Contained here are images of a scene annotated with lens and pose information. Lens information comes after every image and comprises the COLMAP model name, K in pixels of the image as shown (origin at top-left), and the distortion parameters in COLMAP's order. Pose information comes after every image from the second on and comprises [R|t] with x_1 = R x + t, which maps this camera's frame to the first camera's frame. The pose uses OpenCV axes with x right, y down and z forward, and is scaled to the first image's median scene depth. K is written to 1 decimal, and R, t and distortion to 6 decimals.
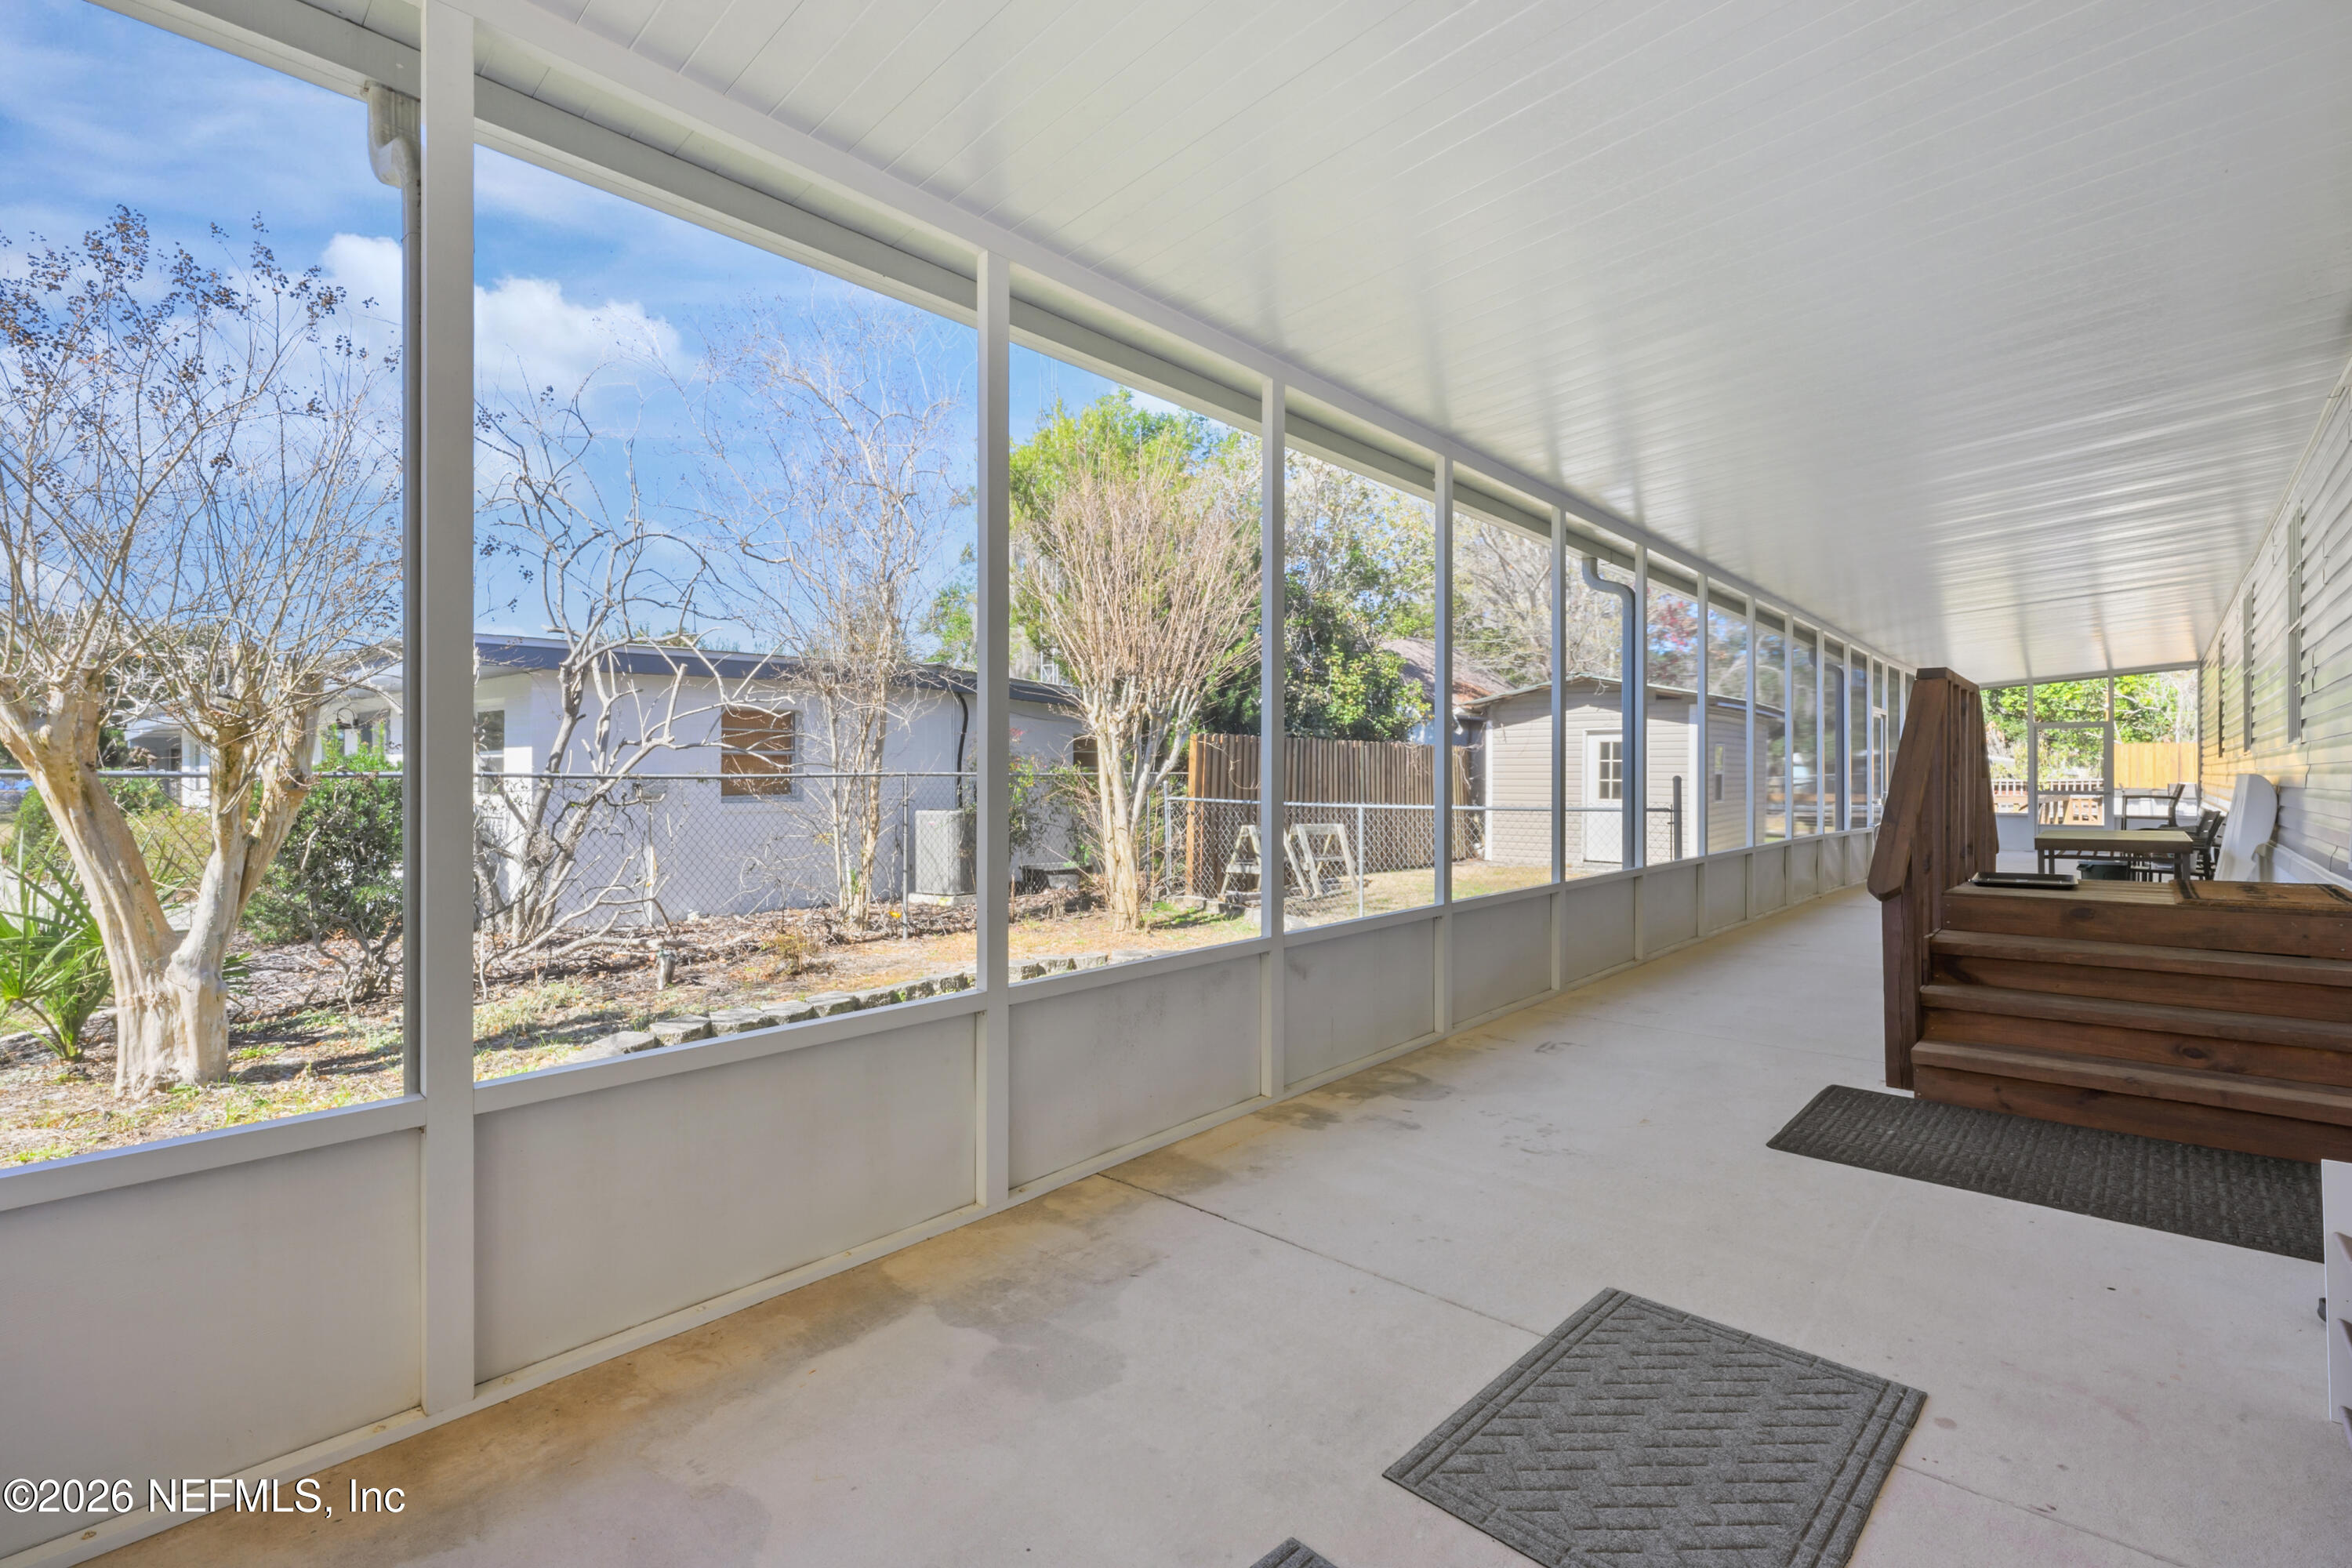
lens RADIAL K [[1038.1, 0, 1176.0], [0, 1038.1, 784.0], [0, 0, 1]] dist [-0.001048, 0.000170]
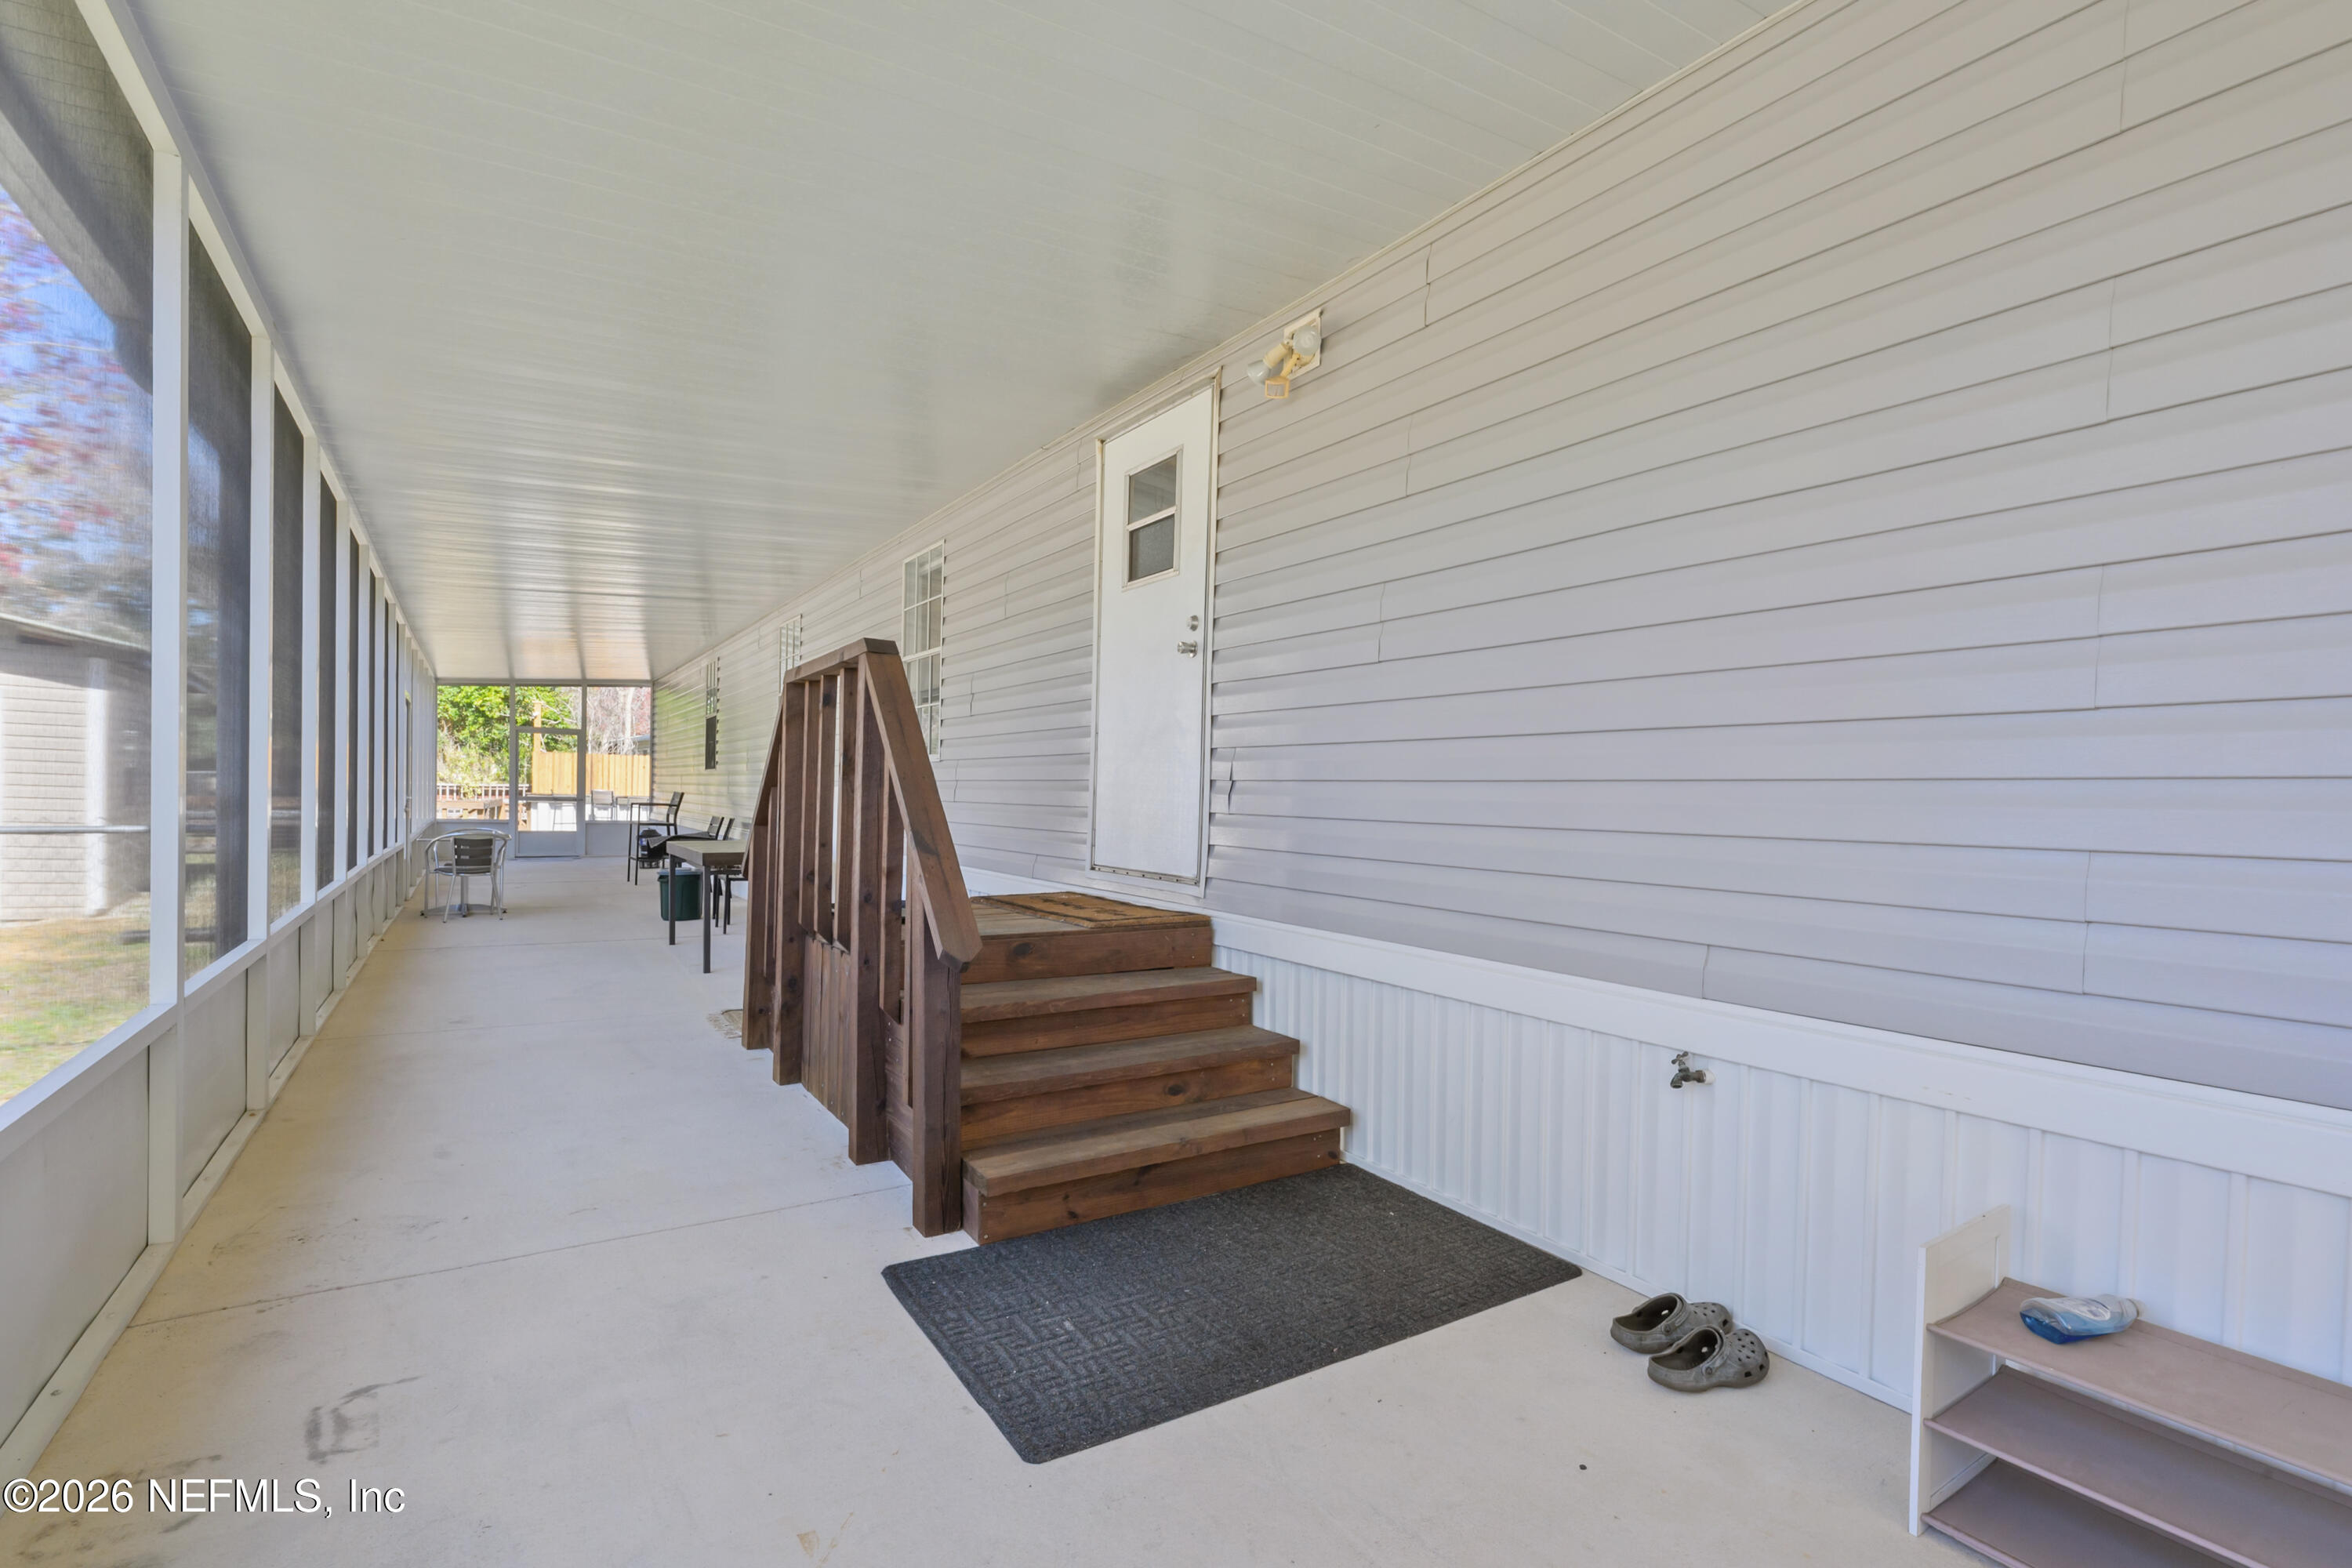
lens RADIAL K [[1084.4, 0, 1175.8], [0, 1084.4, 822.5], [0, 0, 1]] dist [-0.001464, -0.000093]
pose [[0.249942, -0.012665, 0.968178, 0.034931], [-0.020309, 0.999626, 0.018320, 0.000462], [-0.968048, -0.024242, 0.249592, 0.680029]]
